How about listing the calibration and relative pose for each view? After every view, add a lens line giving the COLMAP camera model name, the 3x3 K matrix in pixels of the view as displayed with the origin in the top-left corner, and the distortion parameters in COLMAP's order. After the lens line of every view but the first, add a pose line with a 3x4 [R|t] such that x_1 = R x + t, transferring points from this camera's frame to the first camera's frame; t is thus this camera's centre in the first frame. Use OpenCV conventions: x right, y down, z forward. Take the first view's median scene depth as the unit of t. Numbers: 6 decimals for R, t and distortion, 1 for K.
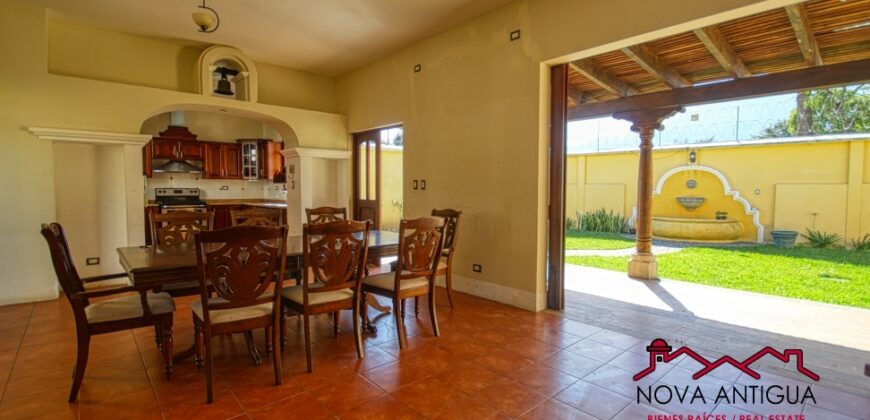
lens RADIAL K [[396.2, 0, 432.0], [0, 396.2, 205.1], [0, 0, 1]] dist [0.040624, 0.000495]
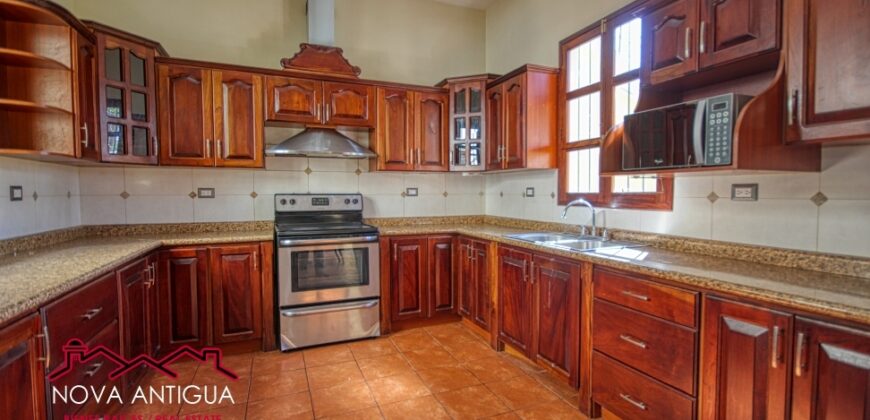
lens RADIAL K [[396.2, 0, 437.0], [0, 396.2, 205.9], [0, 0, 1]] dist [0.040624, 0.000495]
pose [[0.946423, 0.009688, -0.322785, -0.368383], [-0.012241, 0.999908, -0.005881, -0.027040], [0.322698, 0.009517, 0.946454, 0.625796]]
